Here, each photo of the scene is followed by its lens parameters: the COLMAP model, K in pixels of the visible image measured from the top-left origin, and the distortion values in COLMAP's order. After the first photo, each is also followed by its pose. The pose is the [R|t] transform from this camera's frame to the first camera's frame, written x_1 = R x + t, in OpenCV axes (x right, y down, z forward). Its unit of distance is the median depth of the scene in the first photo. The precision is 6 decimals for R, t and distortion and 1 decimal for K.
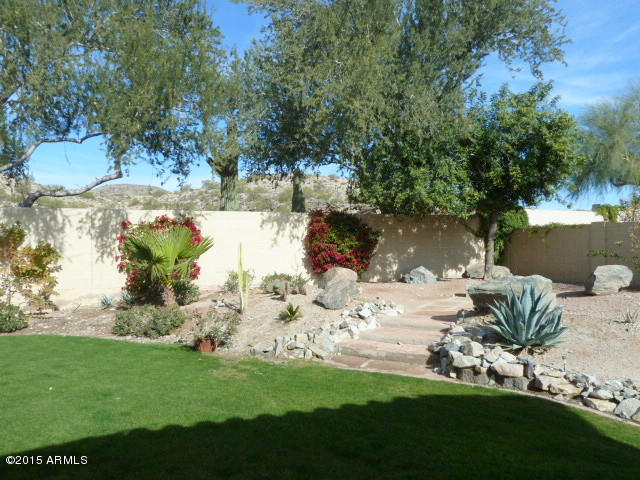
lens RADIAL K [[481.6, 0, 323.5], [0, 481.6, 239.6], [0, 0, 1]] dist [-0.029250, 0.002248]
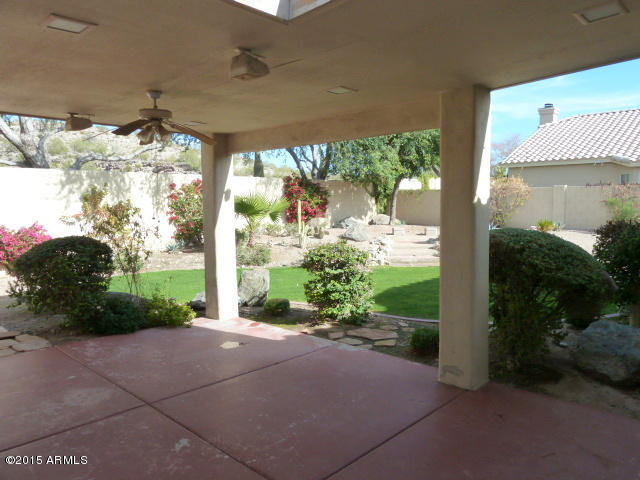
lens RADIAL K [[481.6, 0, 323.5], [0, 481.6, 239.6], [0, 0, 1]] dist [-0.029250, 0.002248]
pose [[0.881451, -0.038162, 0.470731, -0.660138], [-0.003923, 0.996104, 0.088100, -0.004087], [-0.472259, -0.079503, 0.877867, -0.285414]]
